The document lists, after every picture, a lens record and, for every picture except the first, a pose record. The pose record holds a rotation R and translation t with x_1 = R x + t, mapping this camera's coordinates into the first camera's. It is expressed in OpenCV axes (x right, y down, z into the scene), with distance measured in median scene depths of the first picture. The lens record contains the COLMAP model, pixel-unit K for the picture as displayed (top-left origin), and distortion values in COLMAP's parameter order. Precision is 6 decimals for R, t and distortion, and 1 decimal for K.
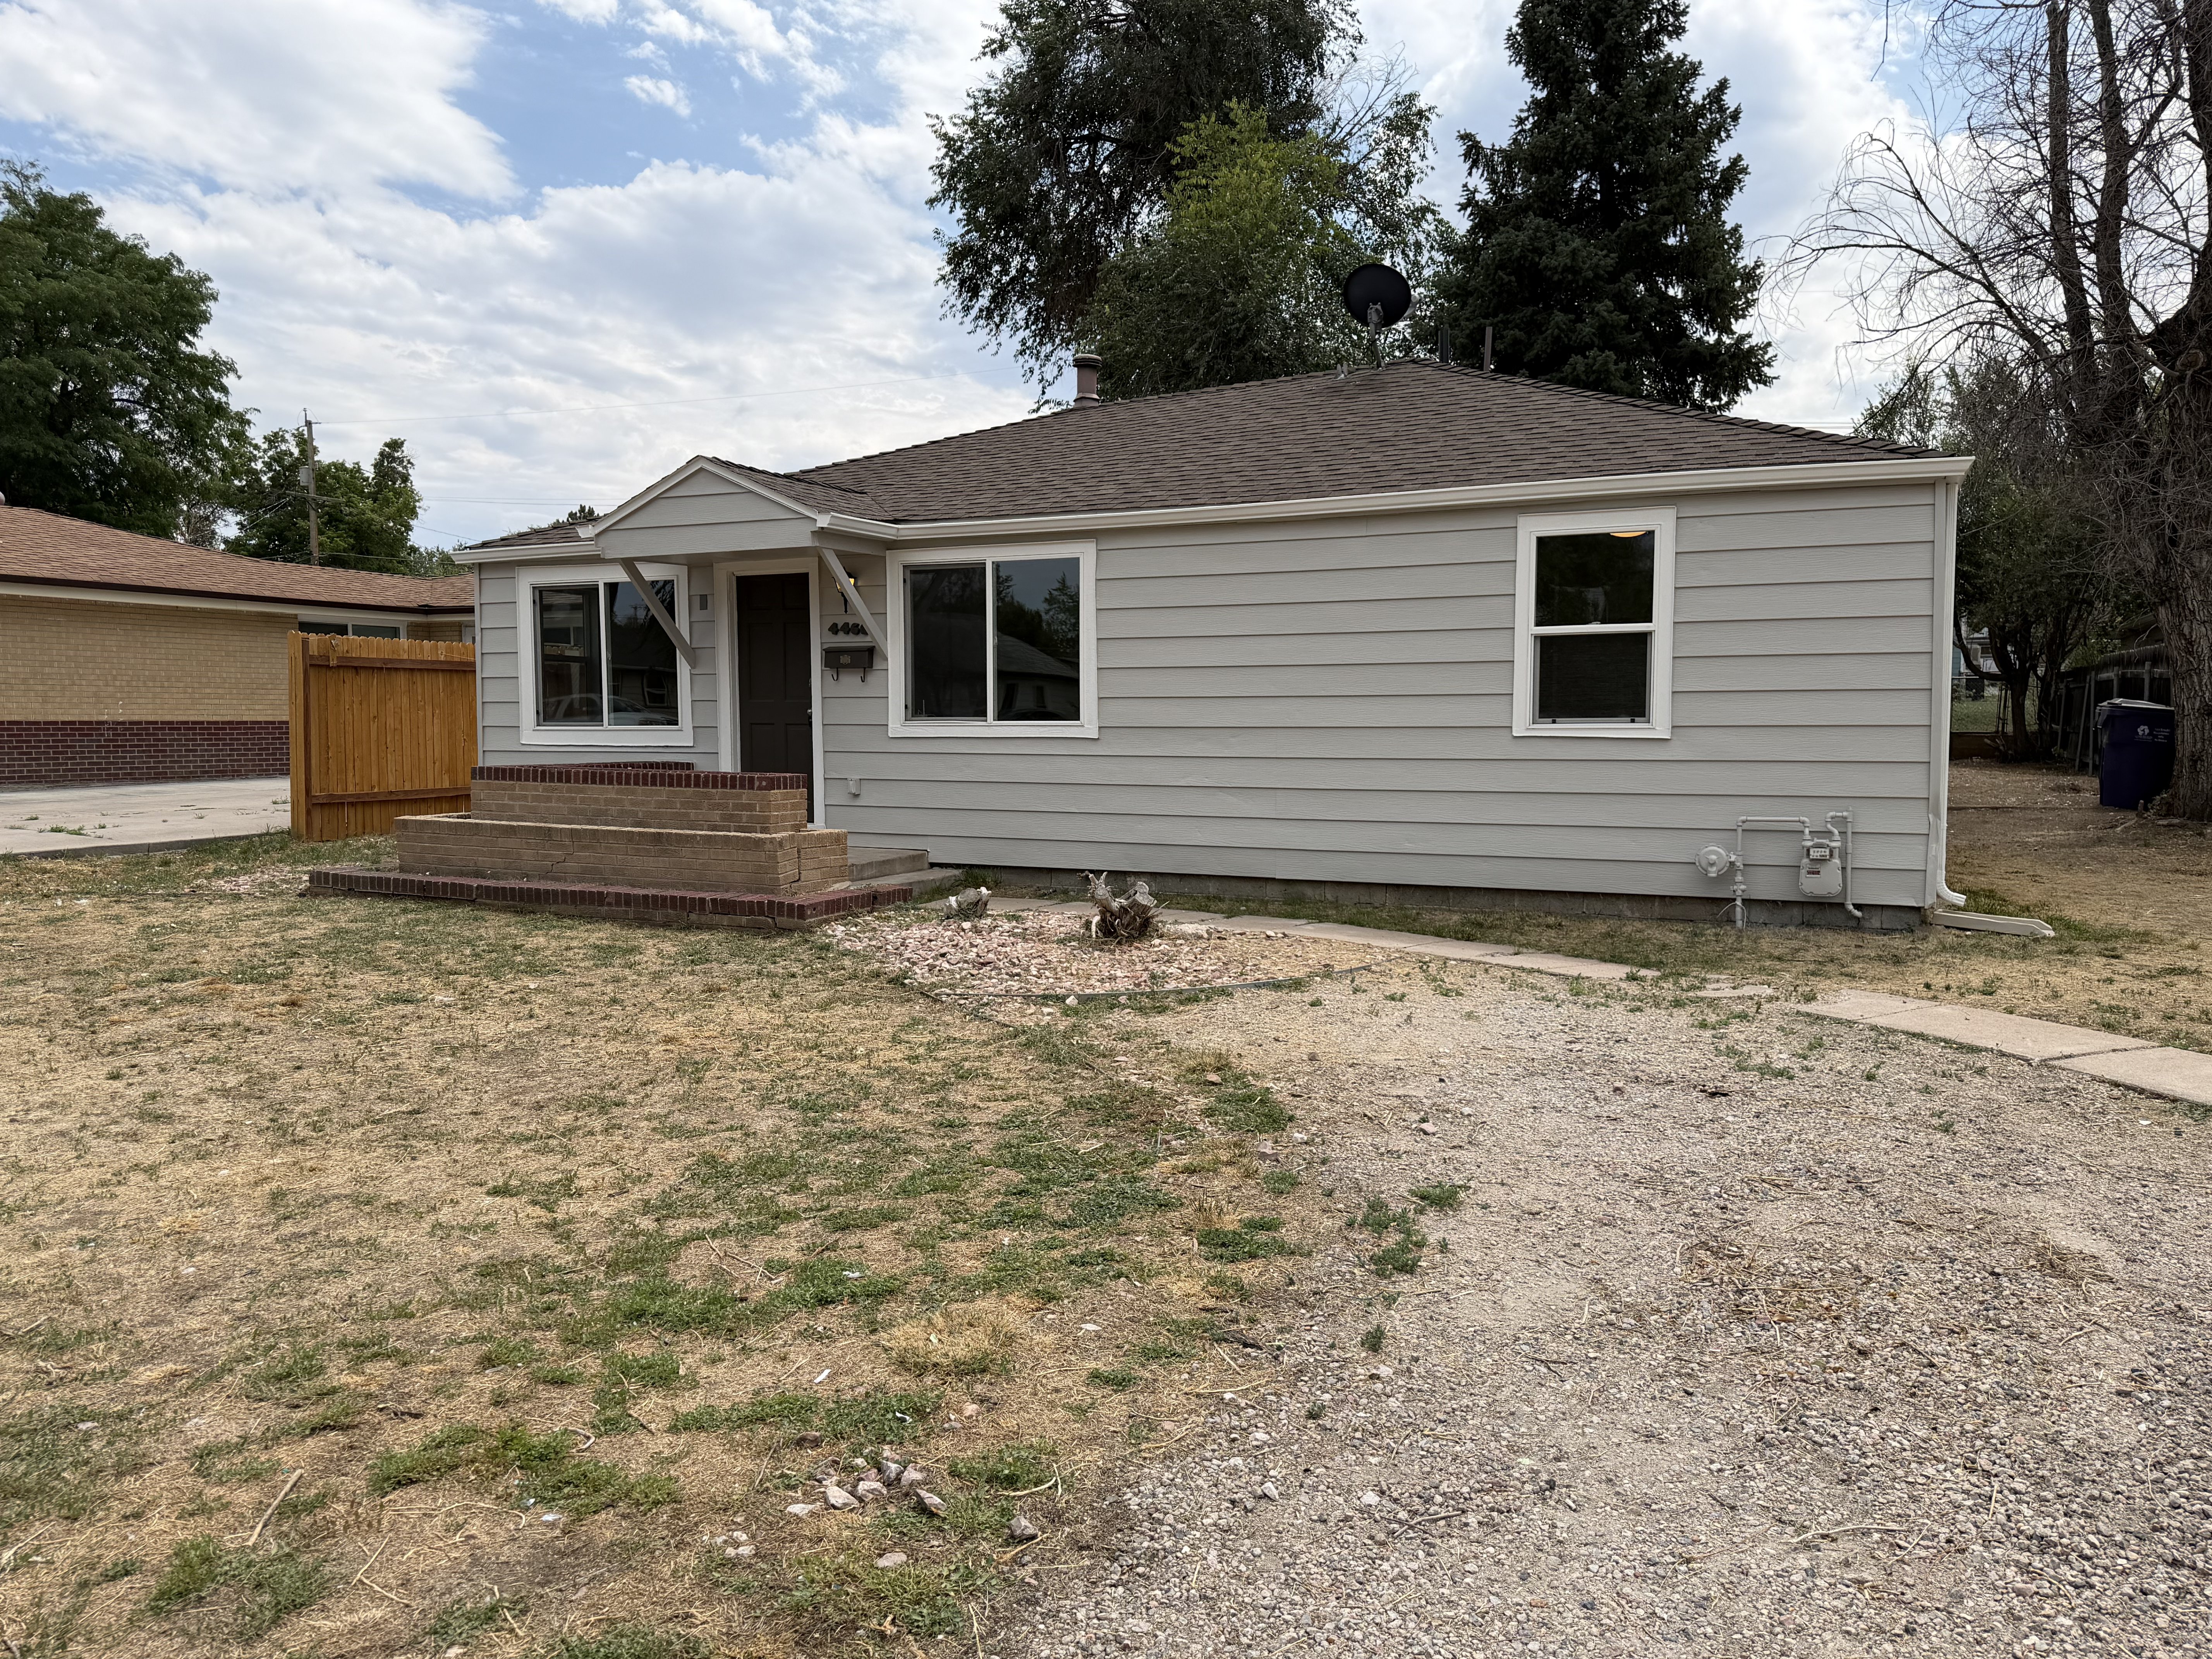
lens RADIAL K [[1610.7, 0, 1113.5], [0, 1610.7, 829.5], [0, 0, 1]] dist [0.104480, -0.103283]
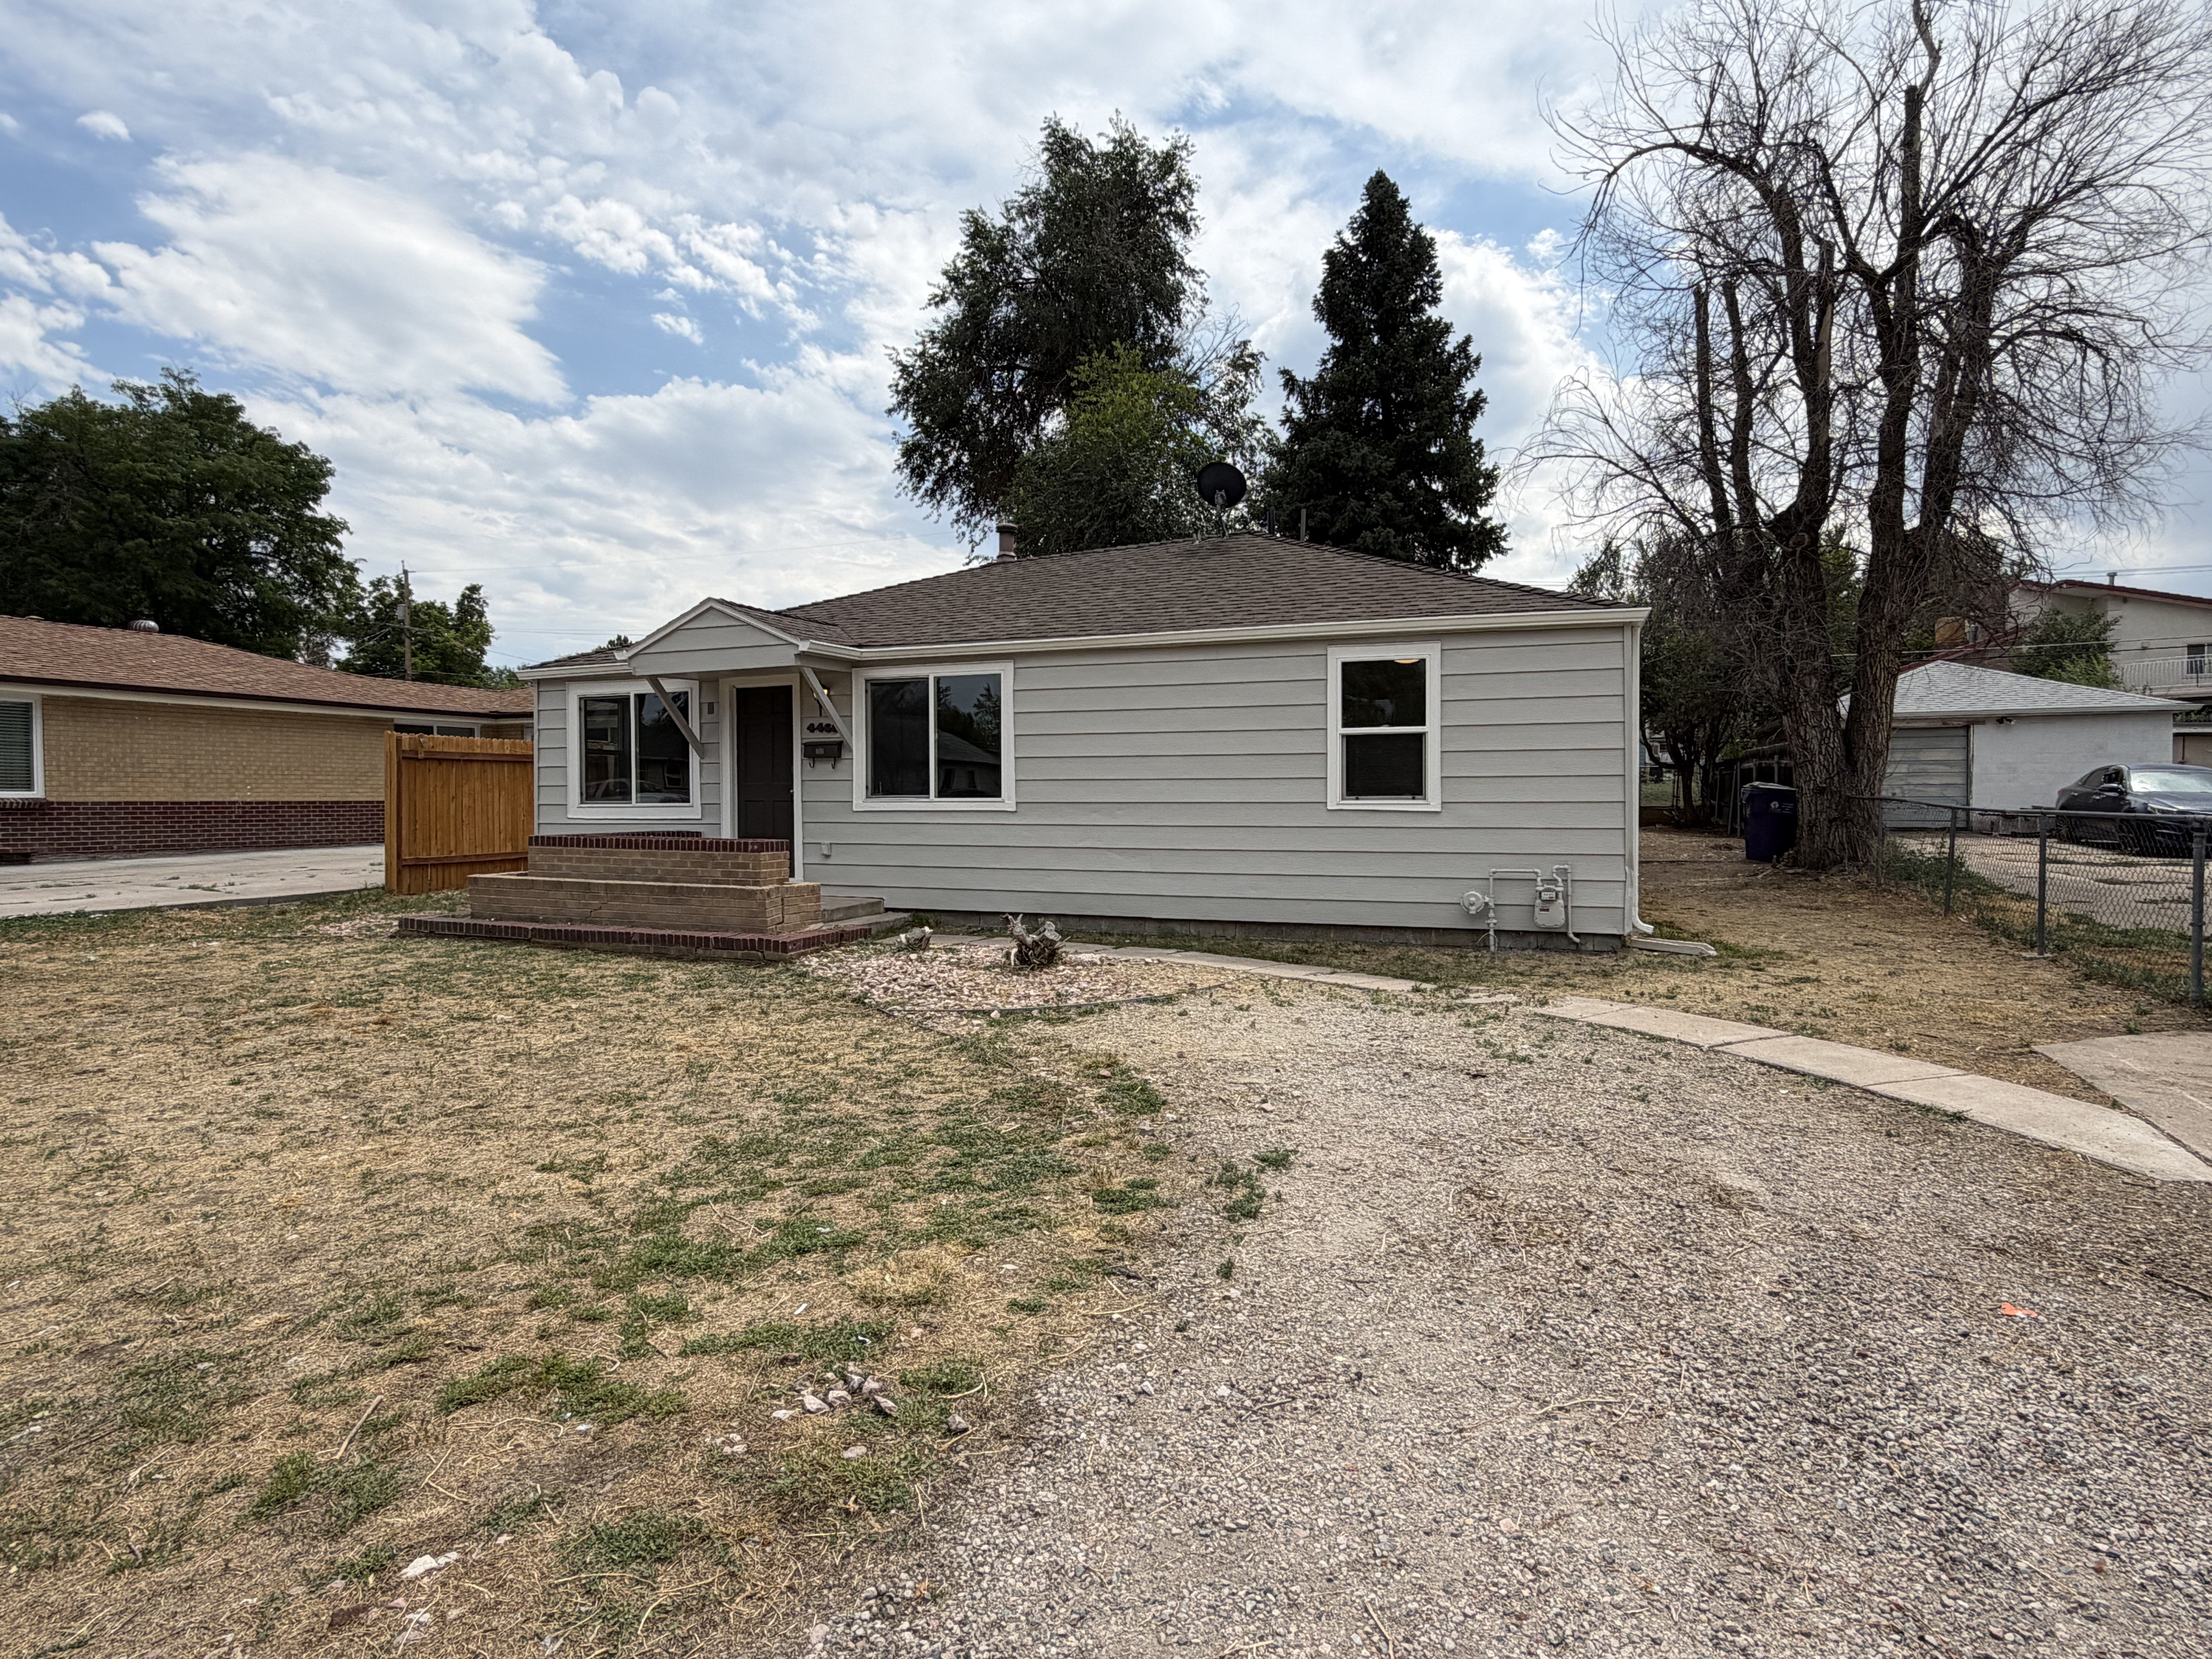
lens RADIAL K [[1243.7, 0, 1104.4], [0, 1243.7, 804.2], [0, 0, 1]] dist [0.014908, 0.000614]
pose [[0.998128, -0.002491, 0.061111, 0.000722], [0.006244, 0.998100, -0.061295, -0.000208], [-0.060842, 0.061562, 0.996247, -0.009717]]
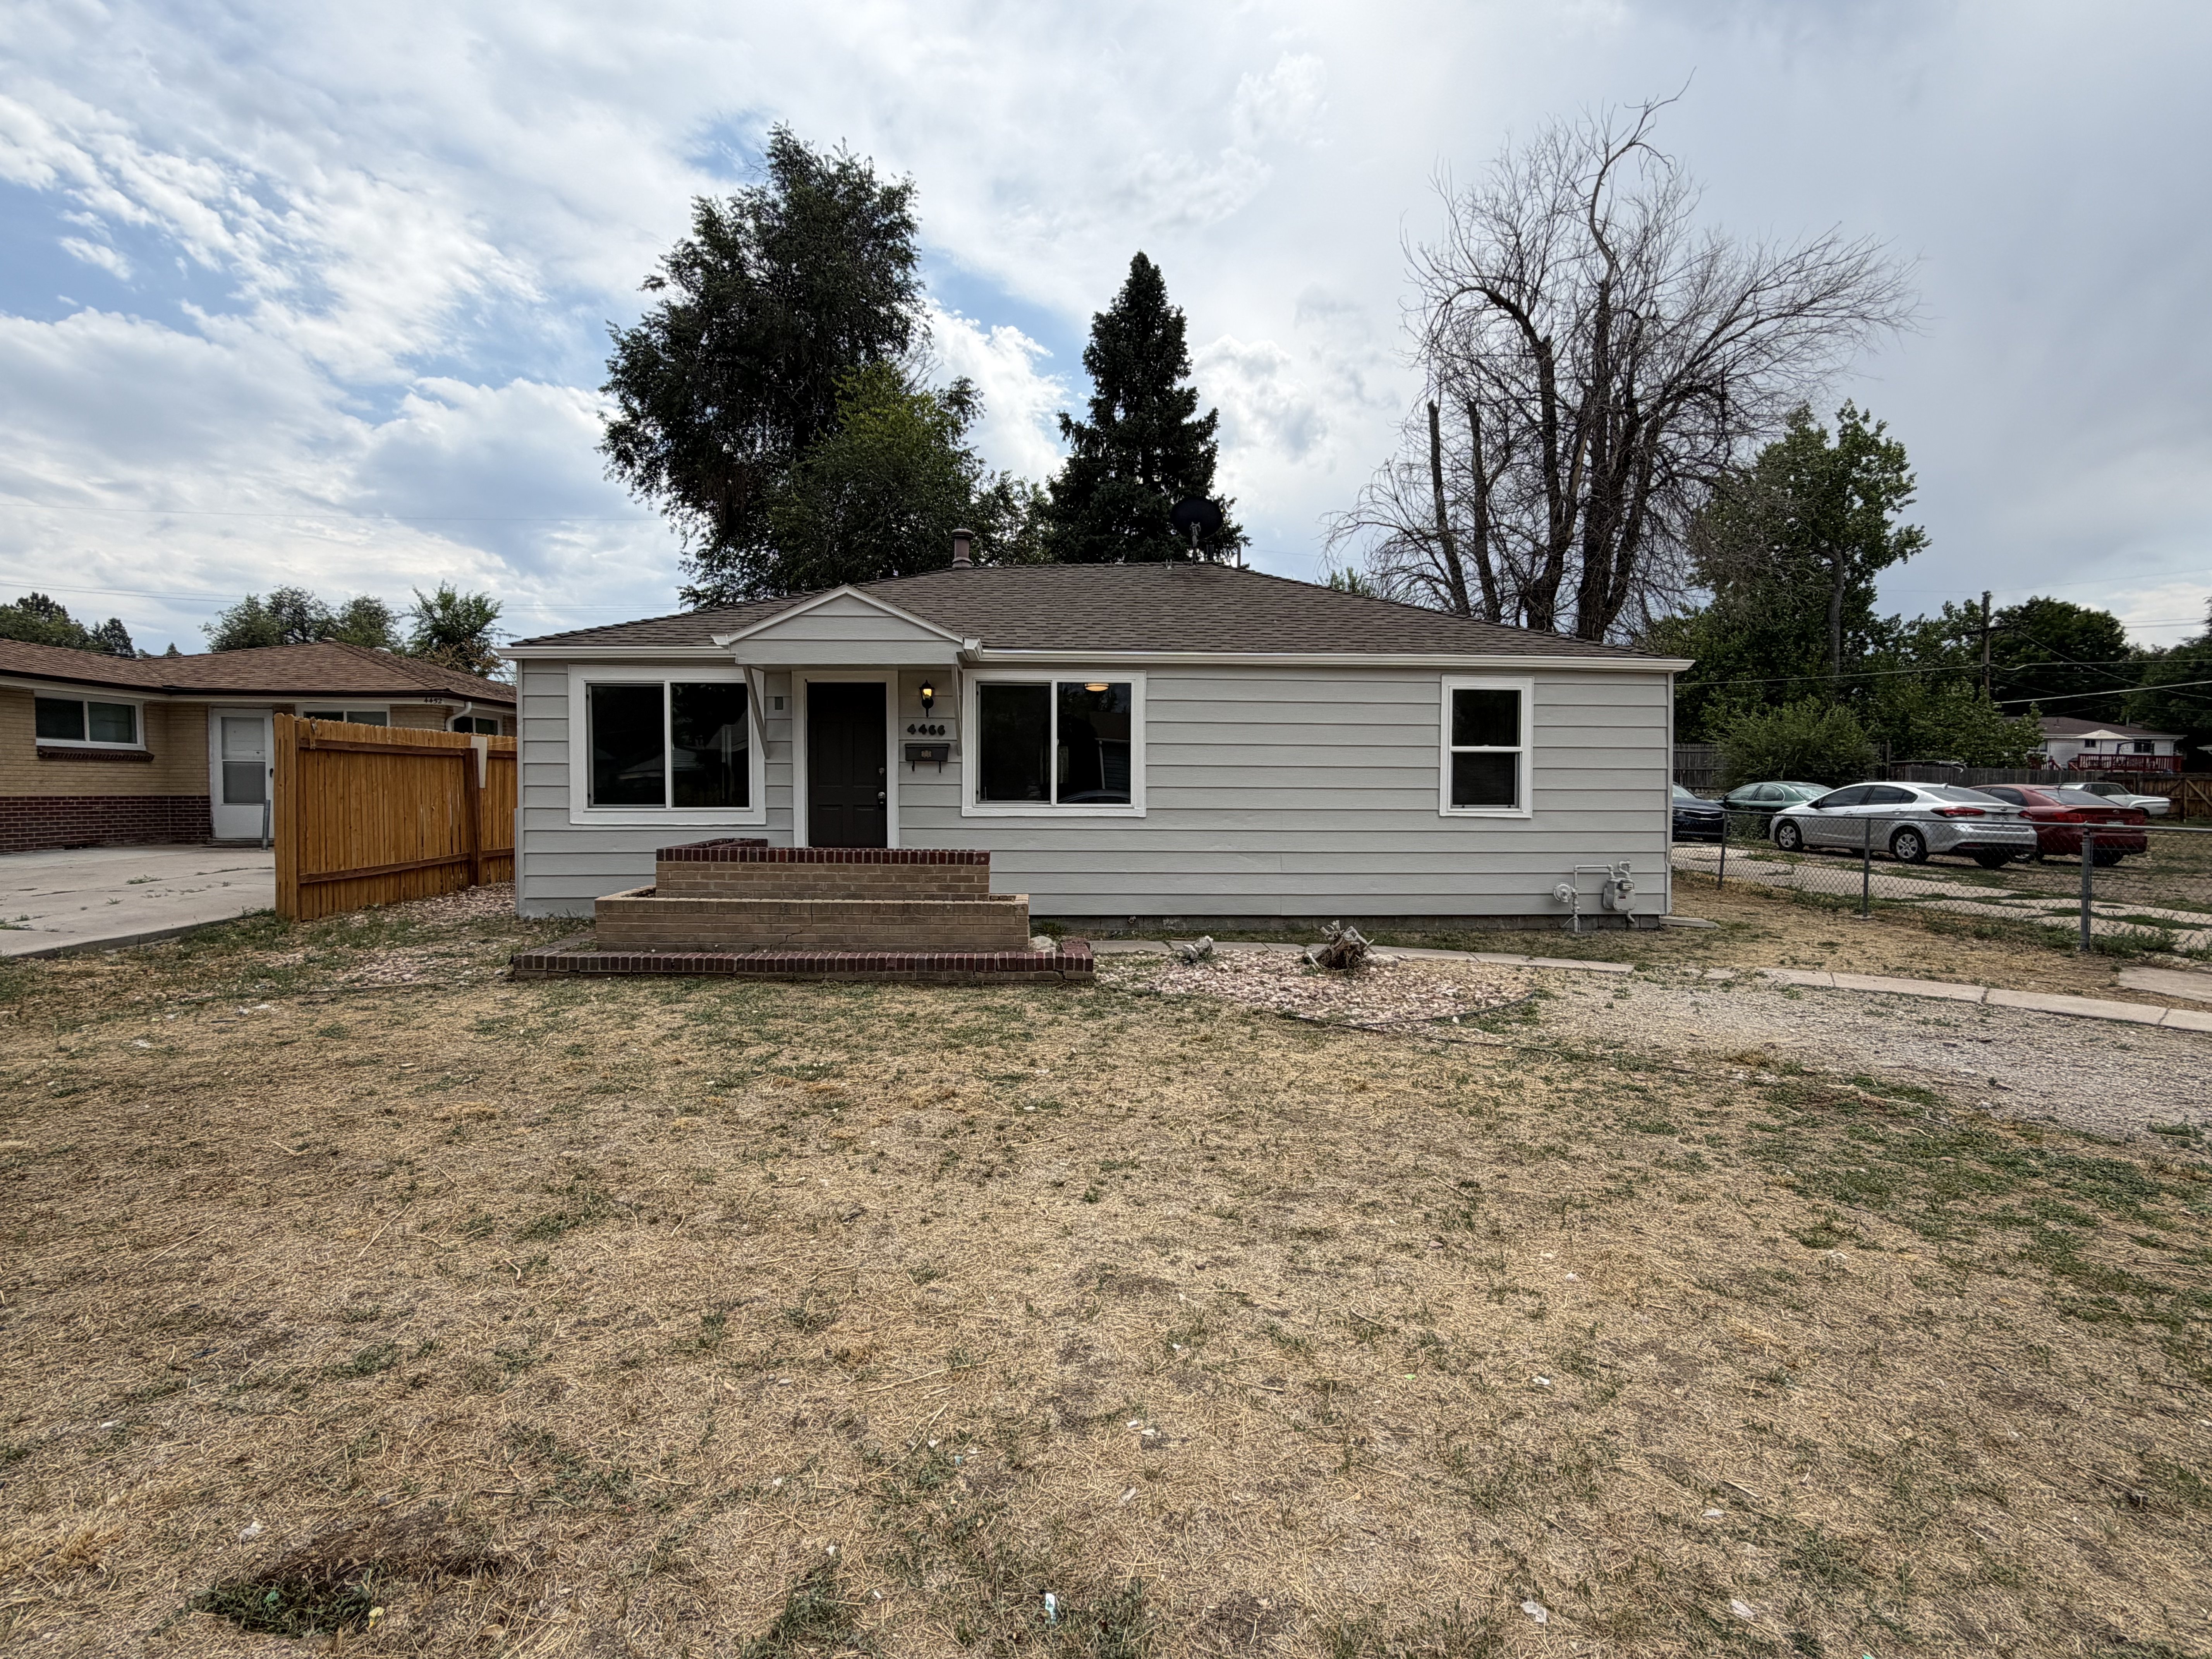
lens RADIAL K [[1083.2, 0, 1102.5], [0, 1083.2, 822.5], [0, 0, 1]] dist [-0.000382, 0.000134]
pose [[0.877828, -0.009764, 0.478876, -0.551111], [0.026774, 0.999229, -0.028706, -0.031784], [-0.478227, 0.038020, 0.877413, 0.258626]]
